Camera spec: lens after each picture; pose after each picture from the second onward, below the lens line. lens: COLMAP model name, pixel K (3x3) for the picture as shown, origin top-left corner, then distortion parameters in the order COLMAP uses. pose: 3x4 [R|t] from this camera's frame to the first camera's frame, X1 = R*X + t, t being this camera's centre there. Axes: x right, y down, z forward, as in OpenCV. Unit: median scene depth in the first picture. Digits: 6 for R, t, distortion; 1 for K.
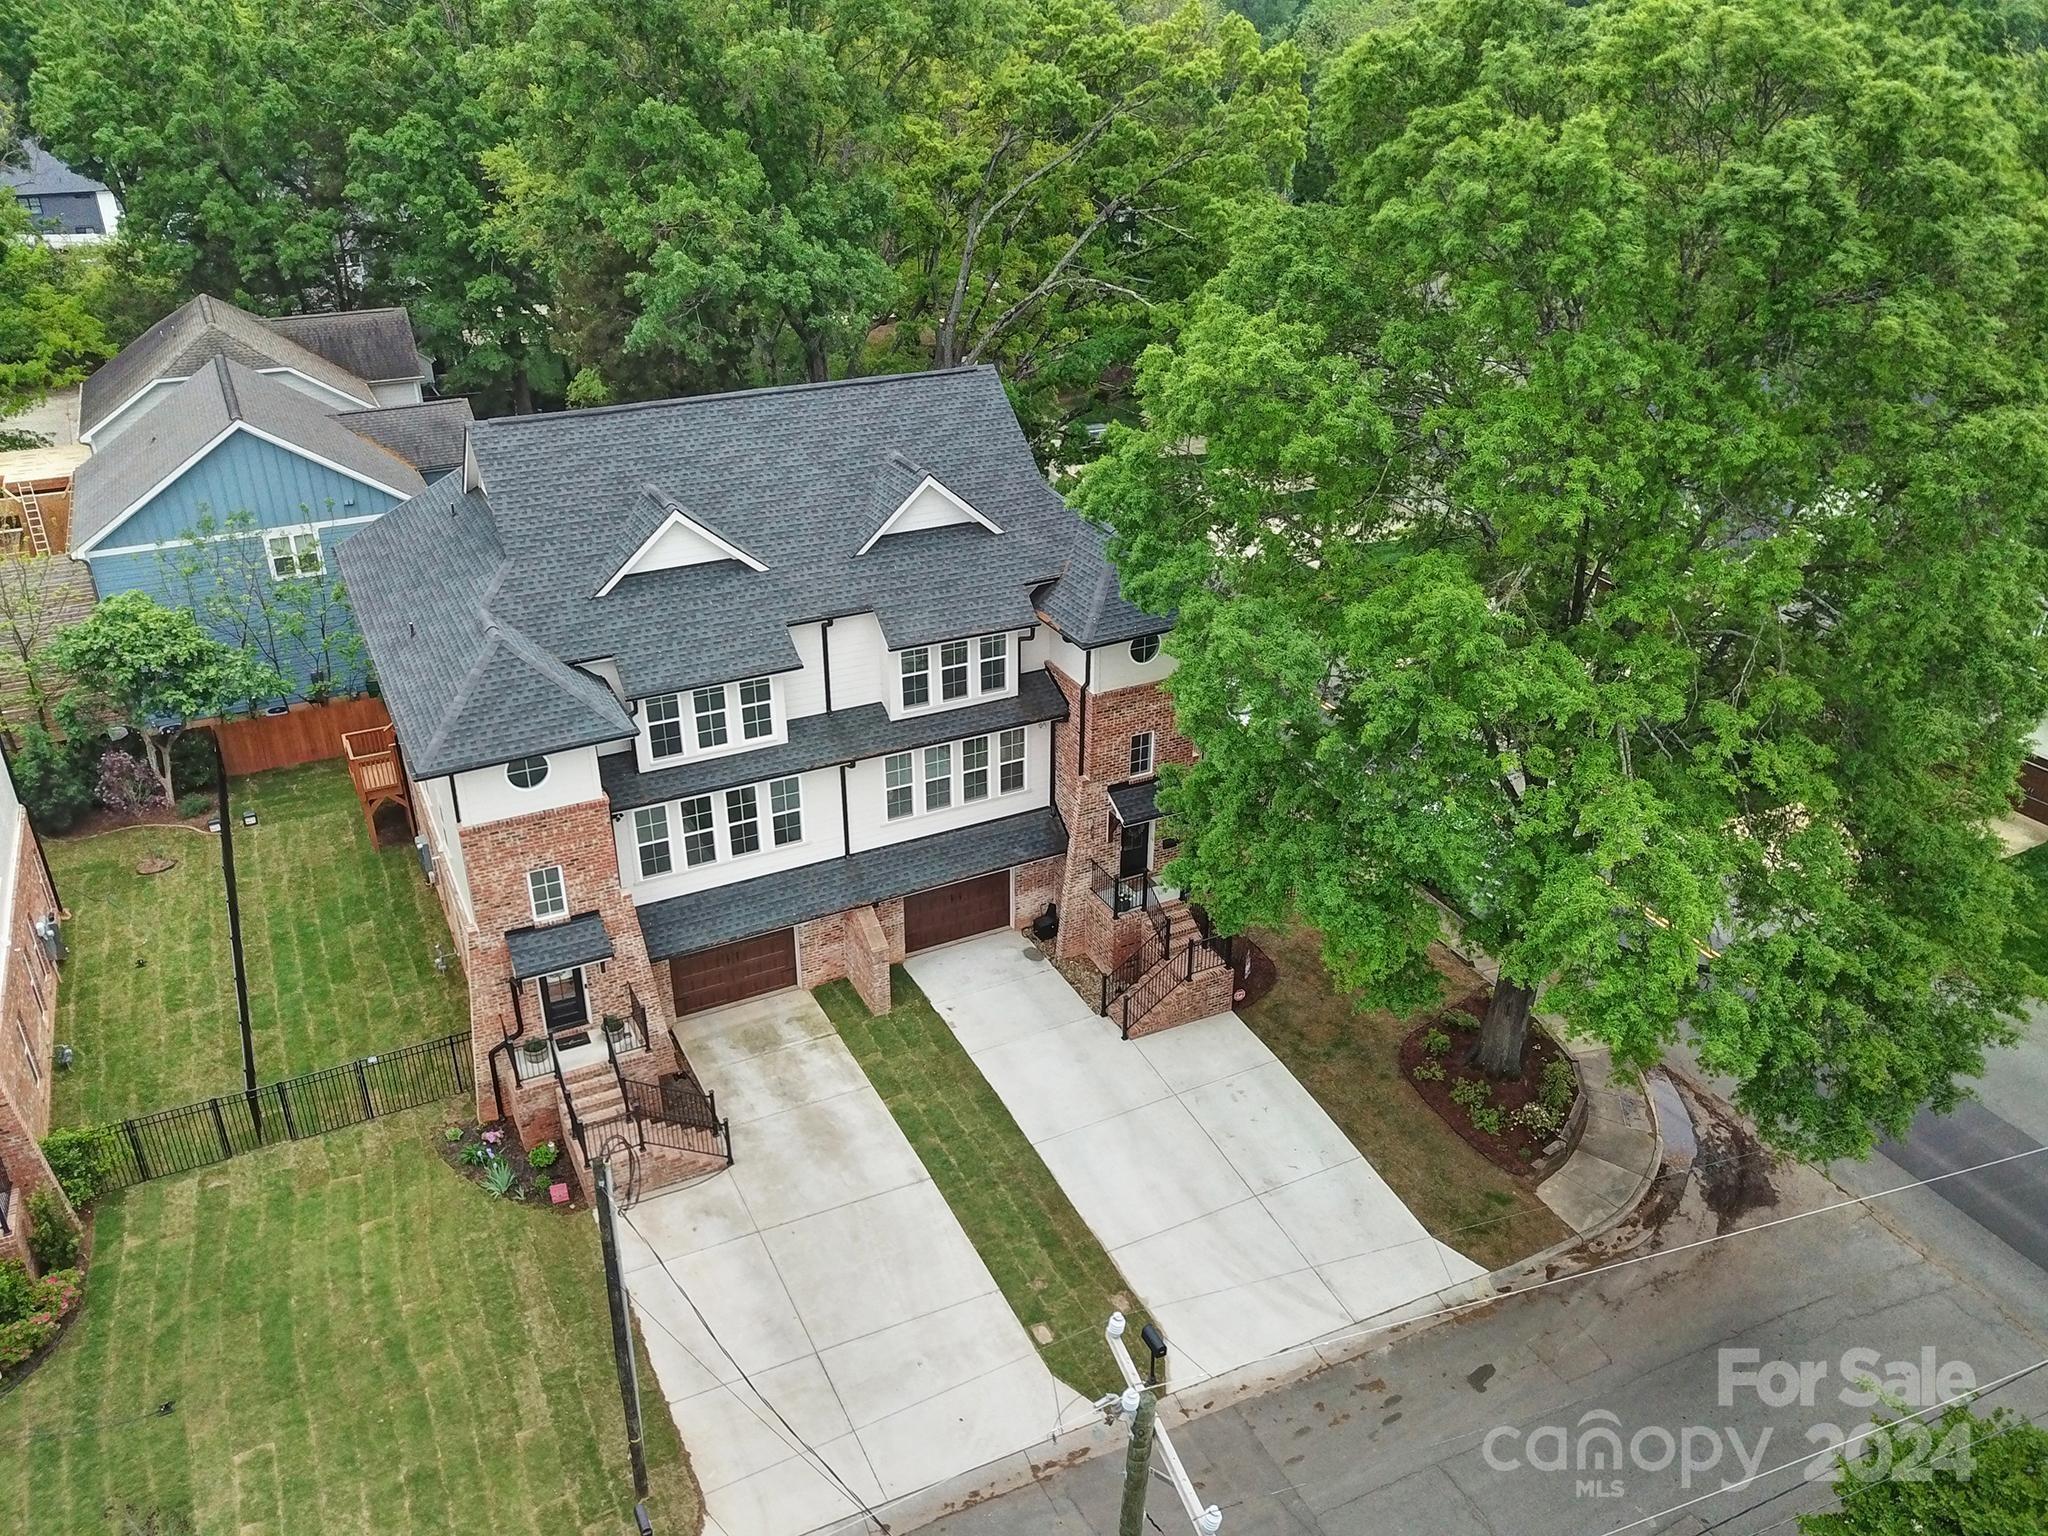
lens RADIAL K [[1555.6, 0, 1024.0], [0, 1555.6, 768.0], [0, 0, 1]] dist [0.011370, 0.001812]
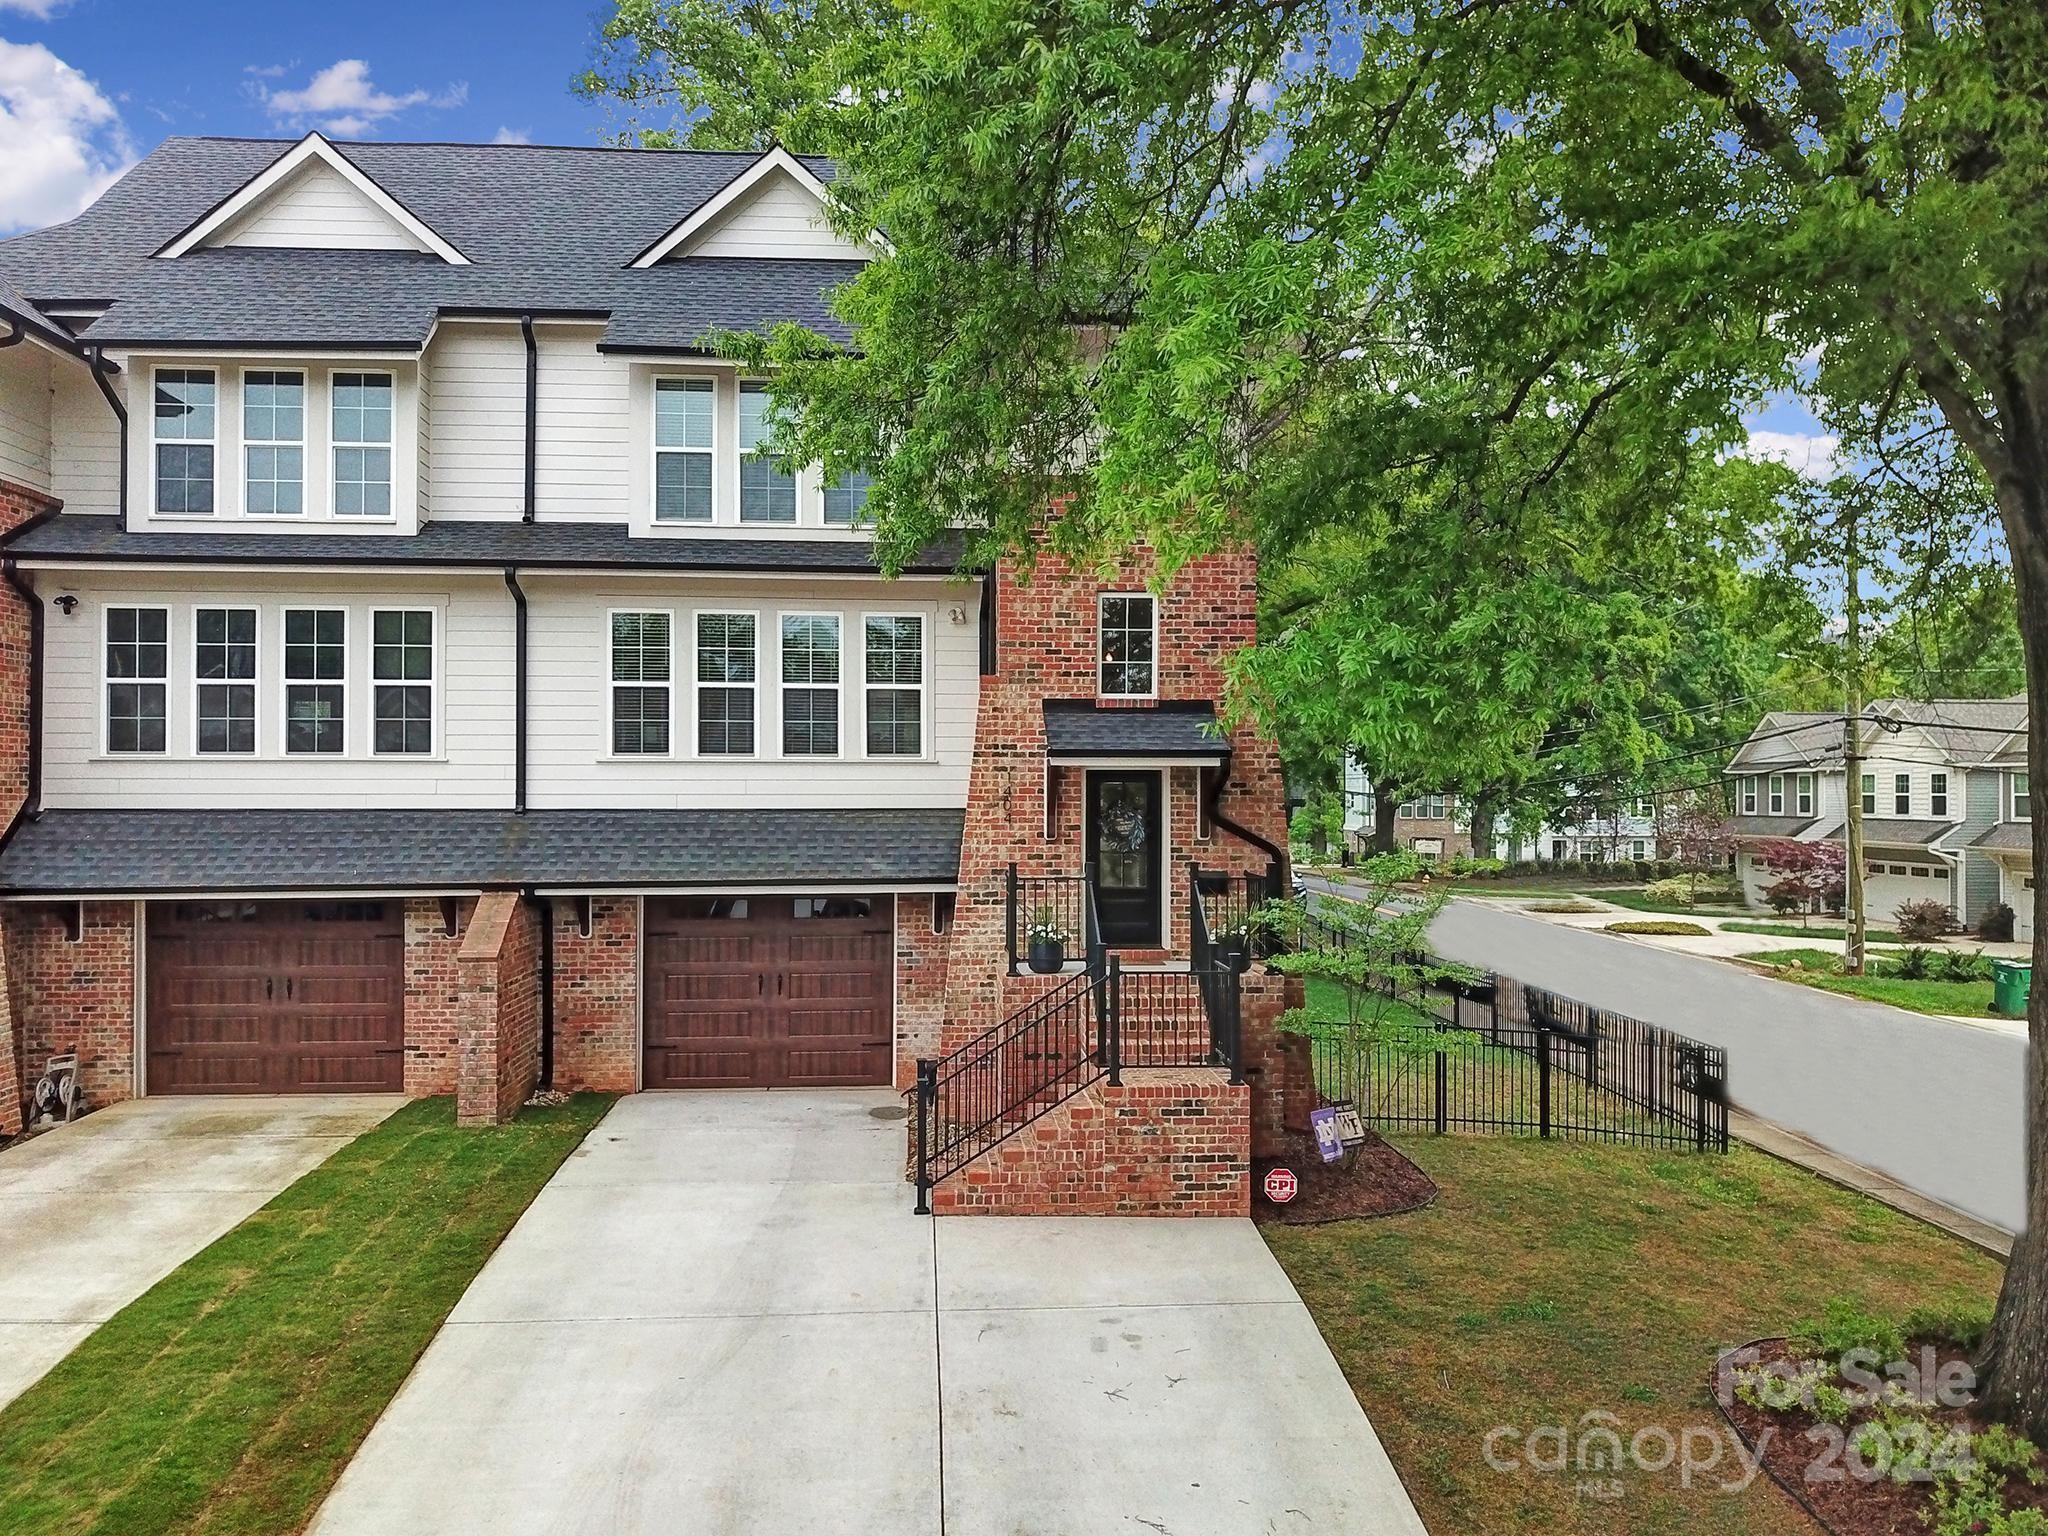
lens RADIAL K [[1587.3, 0, 1024.0], [0, 1587.3, 768.0], [0, 0, 1]] dist [-0.011379, 0.007378]
pose [[0.914008, -0.017053, -0.405338, 0.251854], [-0.178968, 0.879698, -0.440570, 0.250178], [0.364089, 0.475227, 0.800999, 0.668513]]
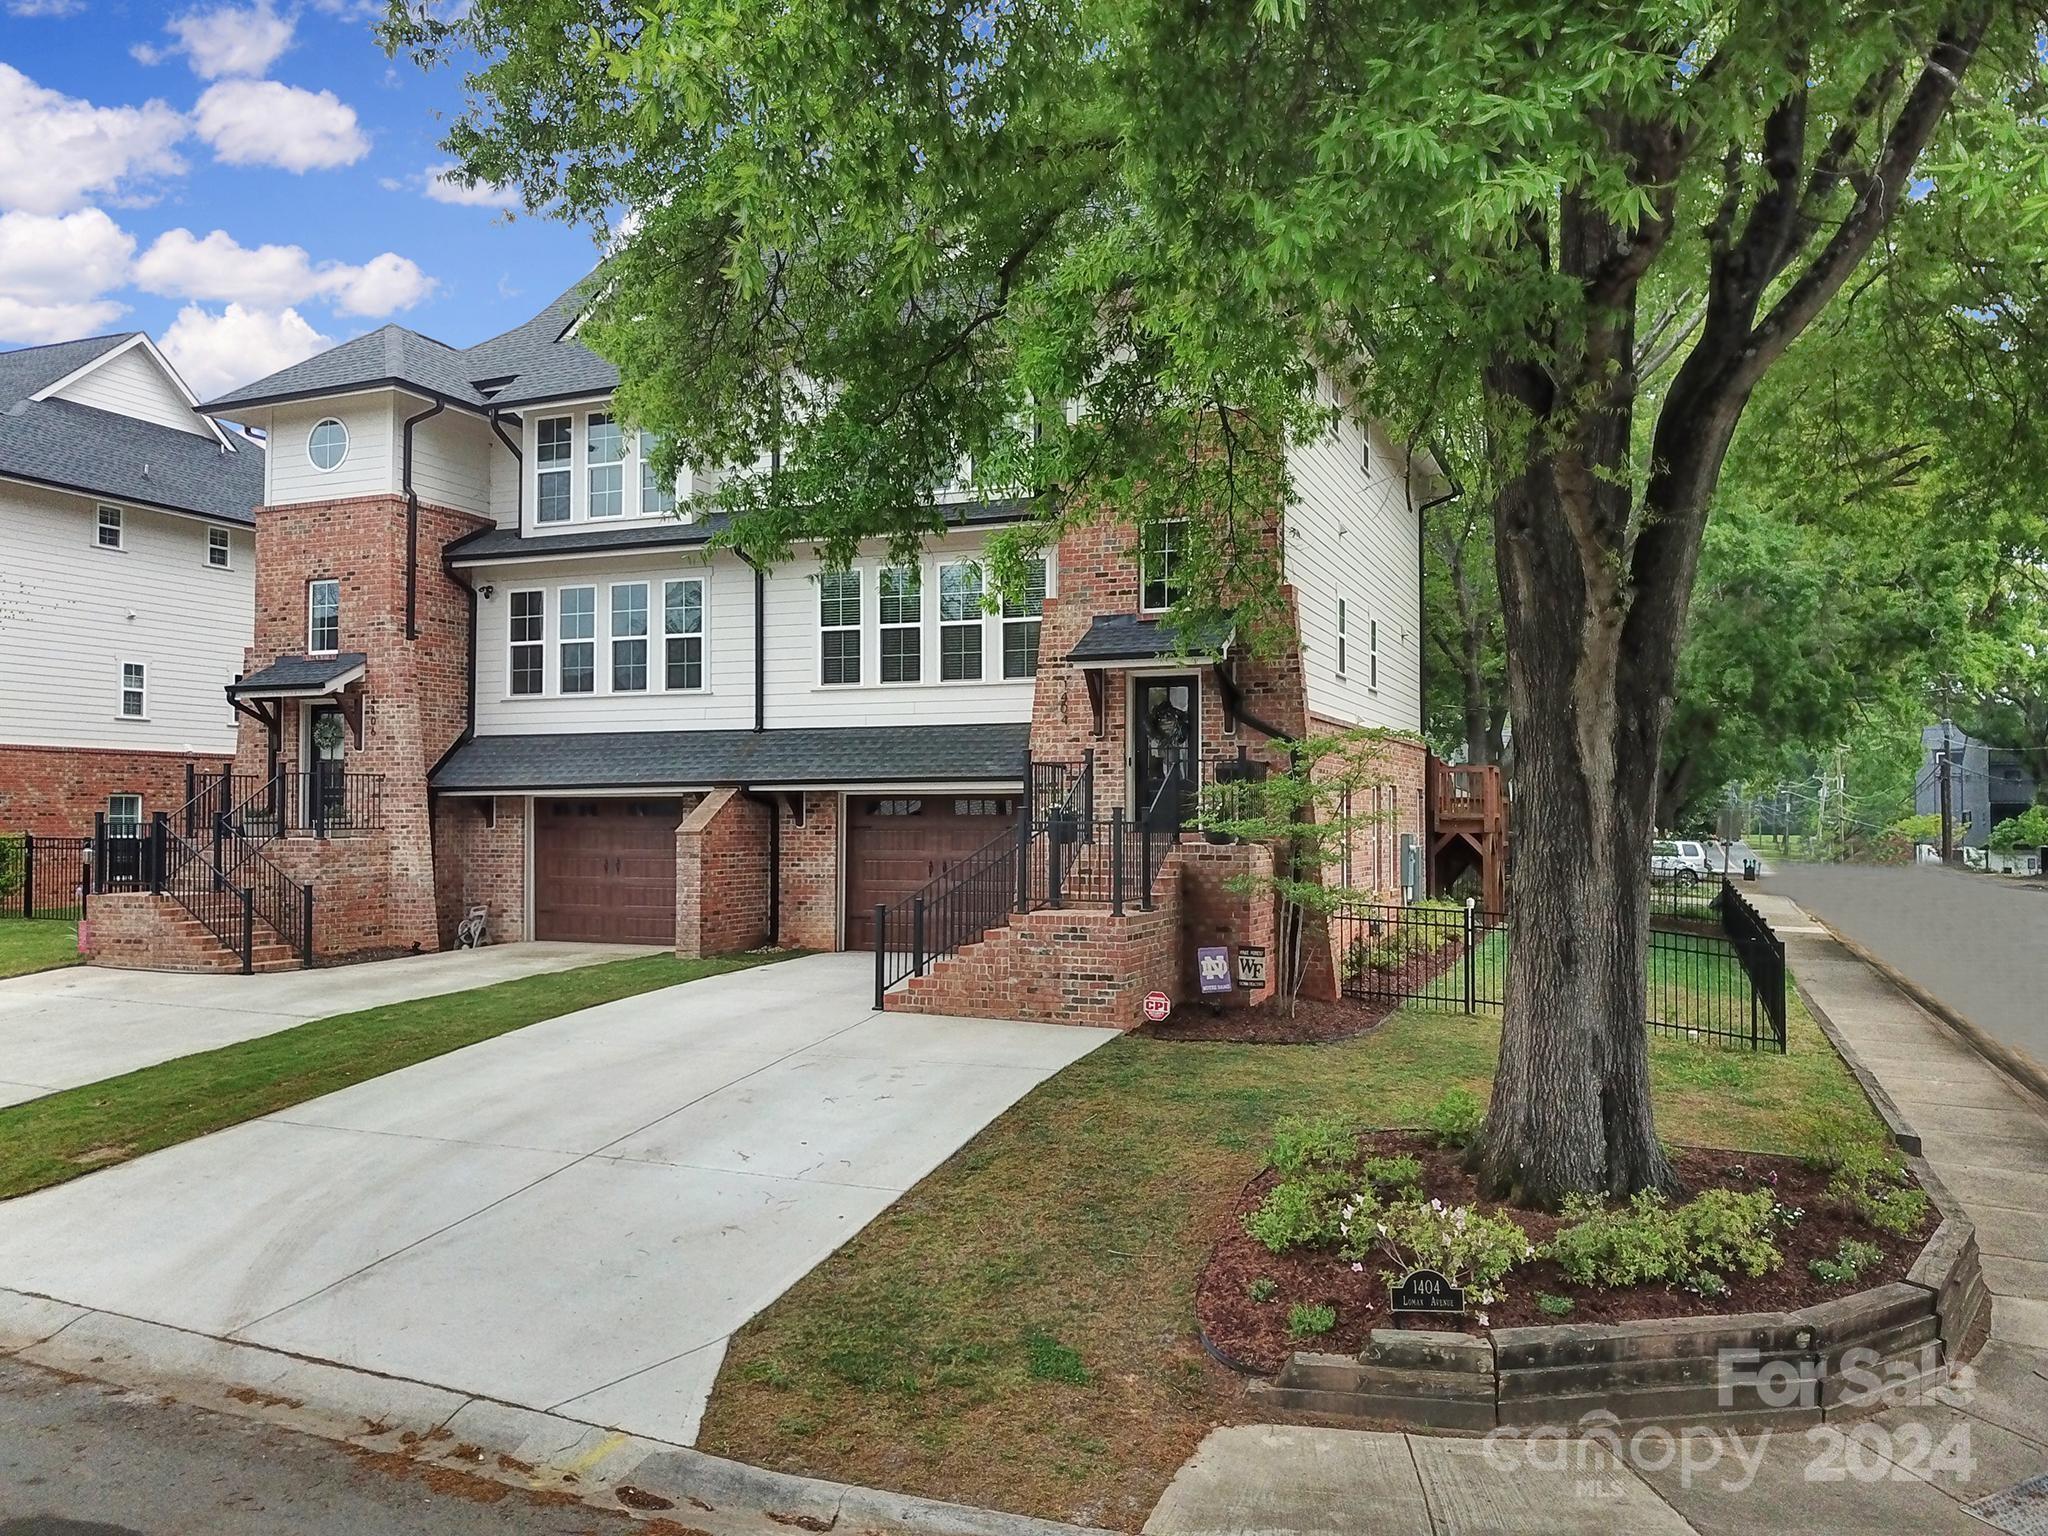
lens RADIAL K [[1555.6, 0, 1024.0], [0, 1555.6, 768.0], [0, 0, 1]] dist [0.011370, 0.001812]
pose [[0.648521, -0.034710, -0.760405, 0.471315], [-0.346859, 0.875745, -0.335798, 0.260477], [0.677576, 0.481525, 0.555899, 0.749530]]
